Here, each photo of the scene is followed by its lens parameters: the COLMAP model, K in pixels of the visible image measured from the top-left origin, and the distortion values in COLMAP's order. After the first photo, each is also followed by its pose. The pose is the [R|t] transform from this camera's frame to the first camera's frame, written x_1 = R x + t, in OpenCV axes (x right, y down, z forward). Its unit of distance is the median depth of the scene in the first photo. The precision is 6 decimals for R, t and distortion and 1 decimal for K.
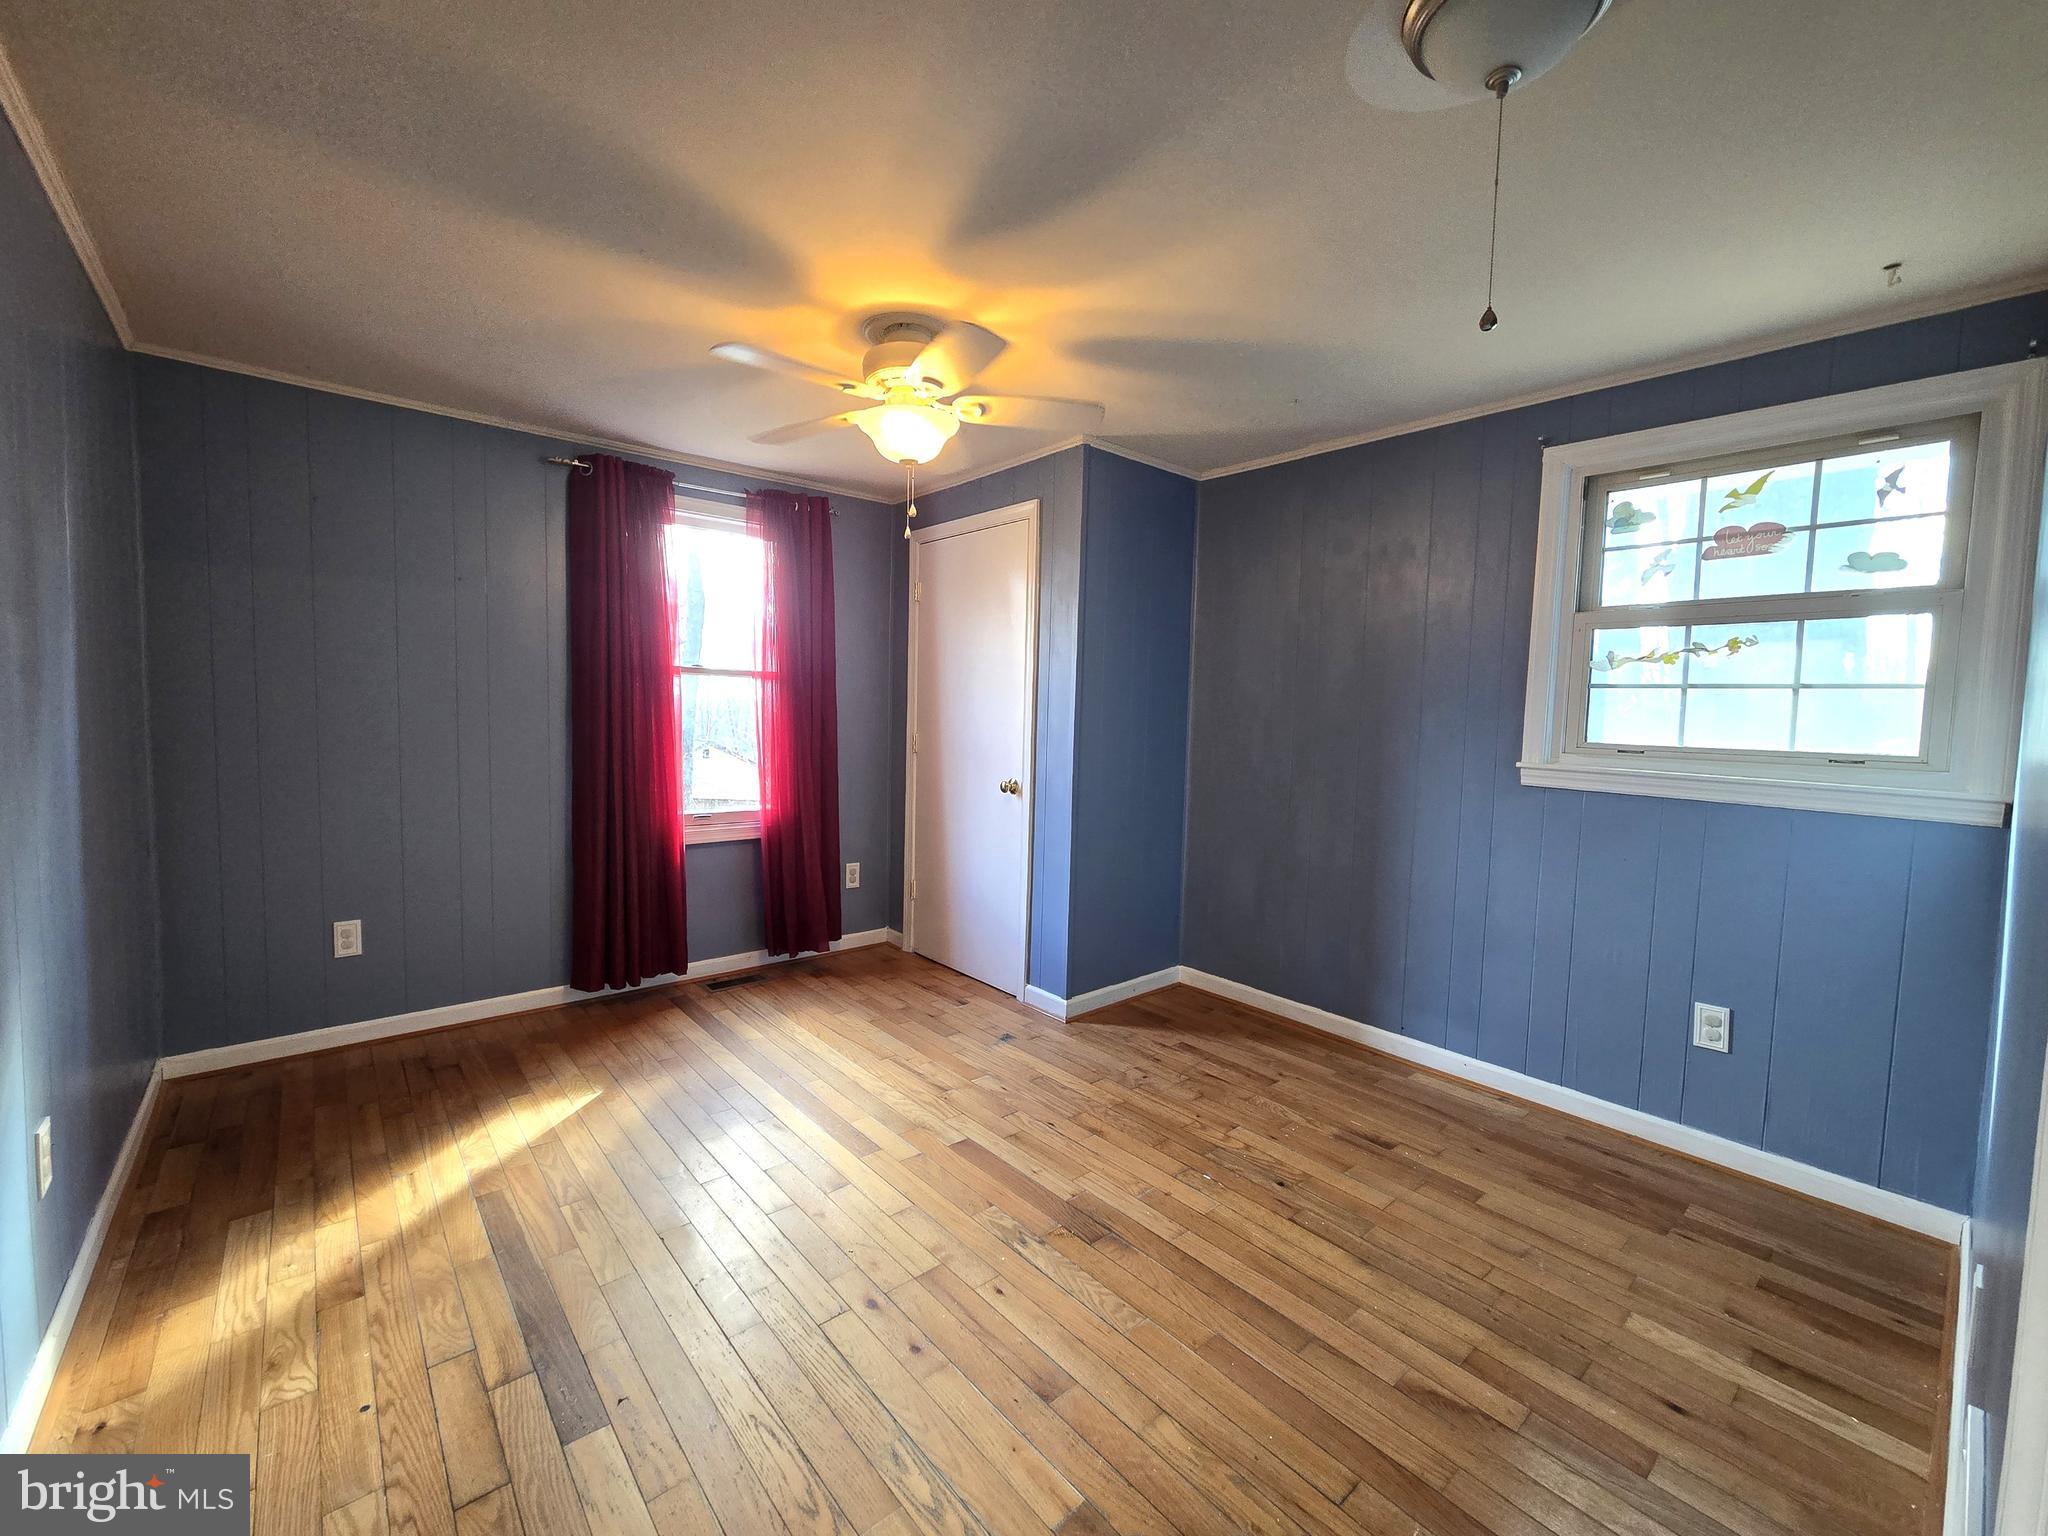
lens RADIAL K [[839.3, 0, 1011.8], [0, 839.3, 759.0], [0, 0, 1]] dist [-0.001938, 0.000254]
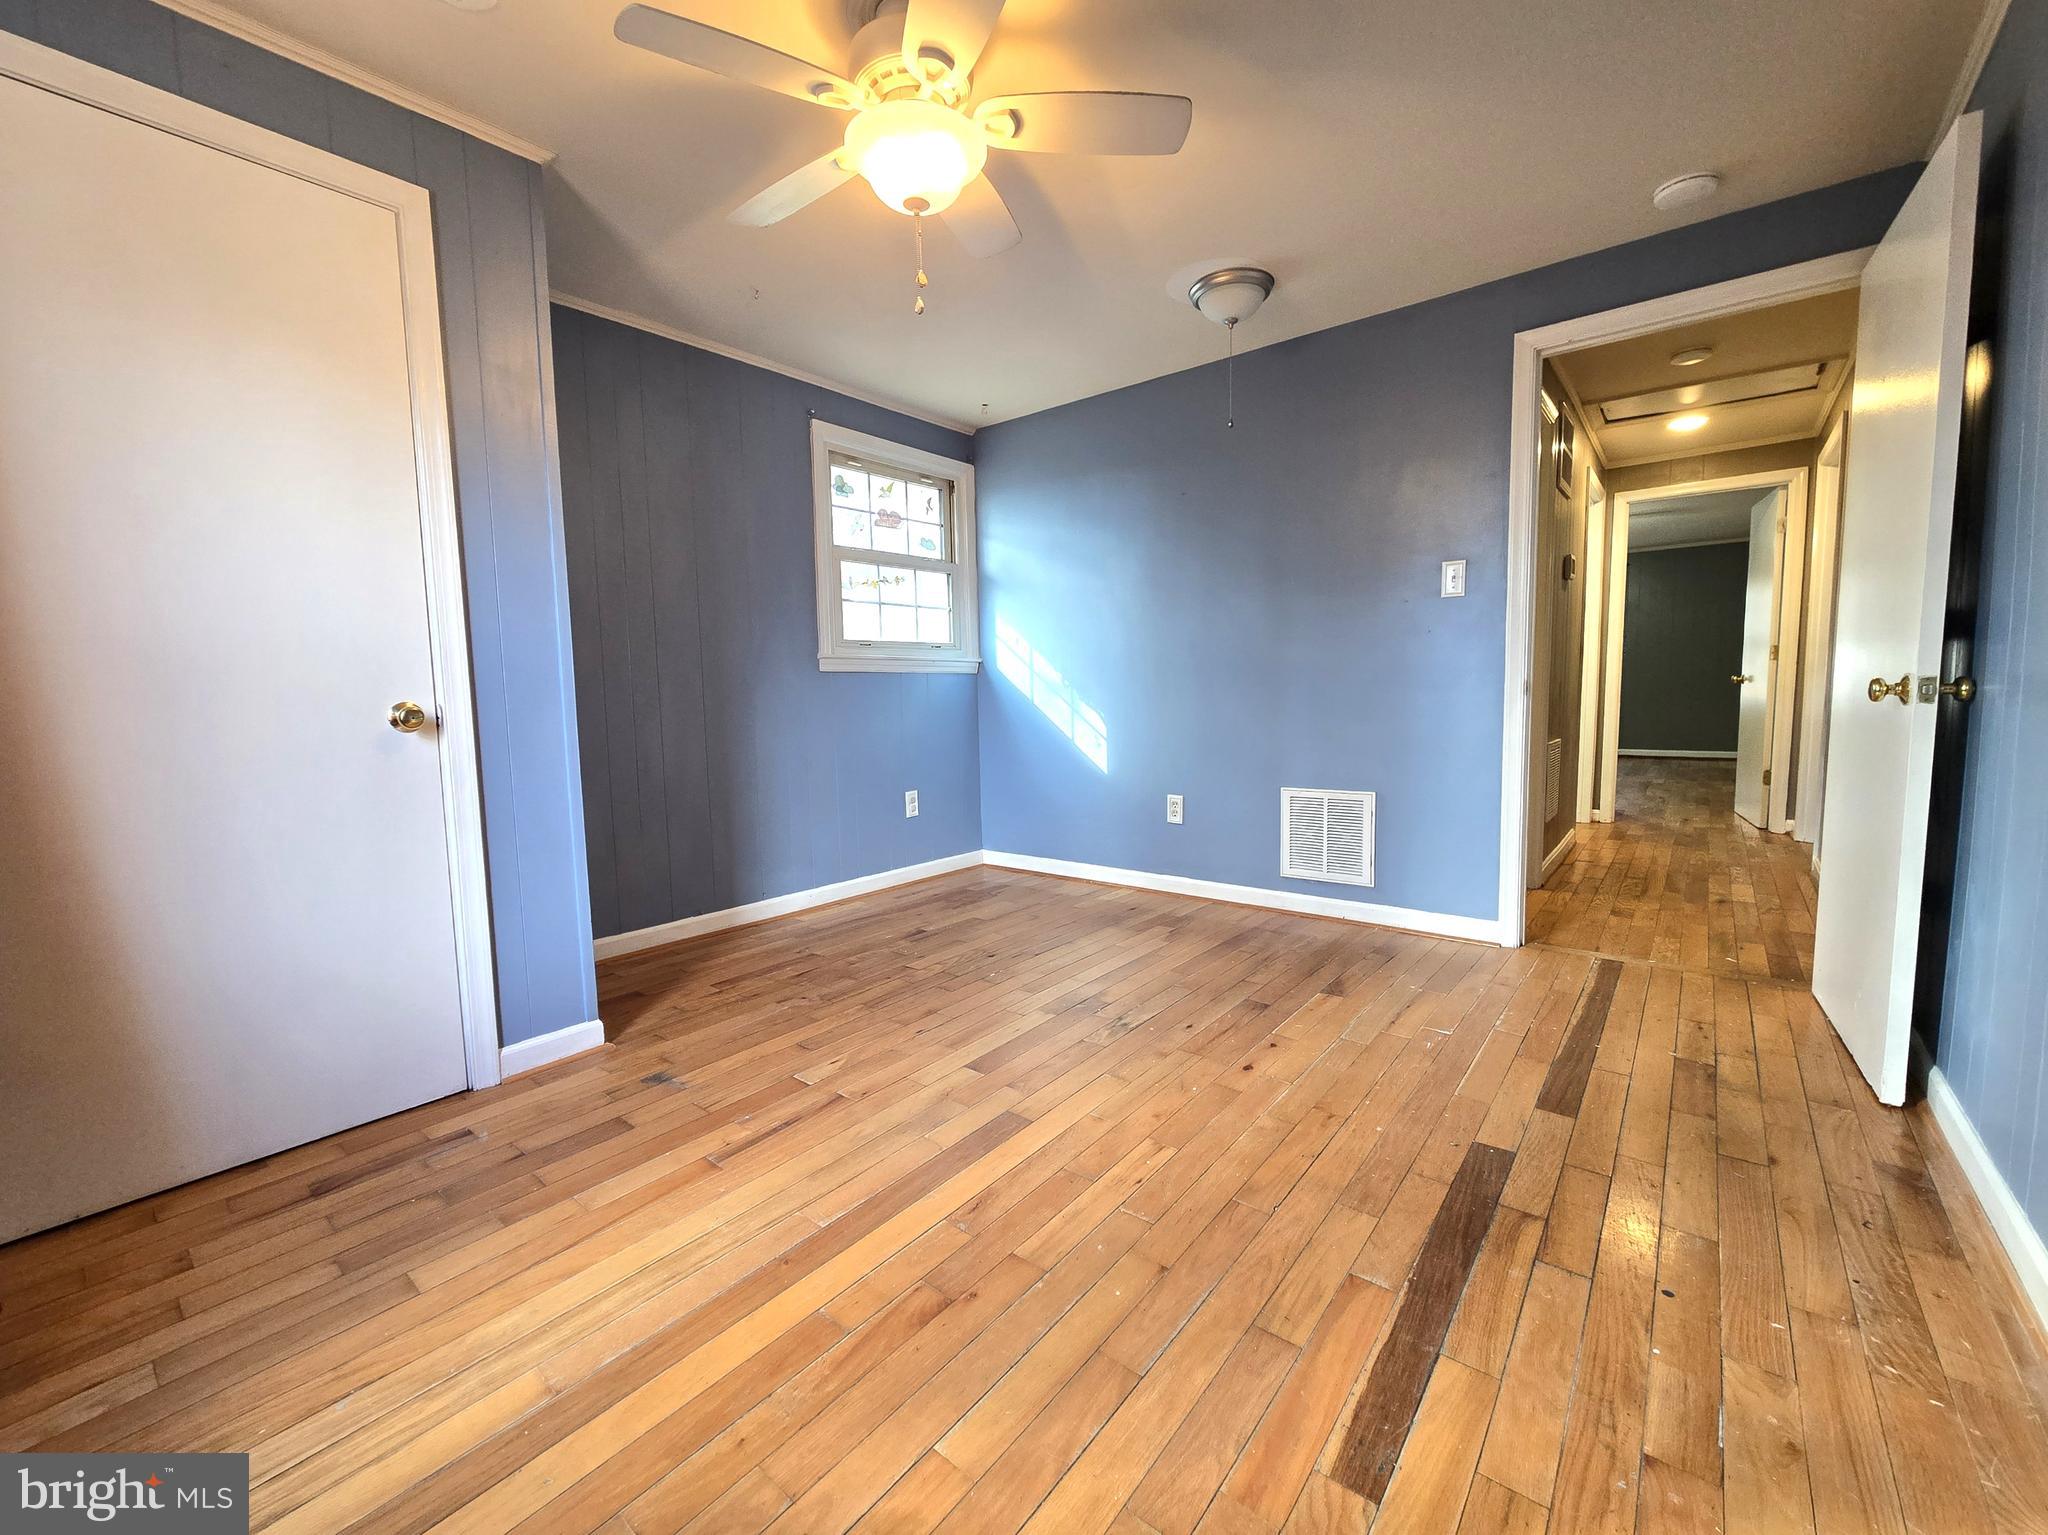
lens RADIAL K [[839.3, 0, 1011.8], [0, 839.3, 758.5], [0, 0, 1]] dist [-0.001938, 0.000254]
pose [[-0.174513, -0.103535, 0.979197, -0.846357], [0.081659, 0.989509, 0.119179, 0.037012], [-0.981263, 0.100759, -0.164227, 1.026884]]
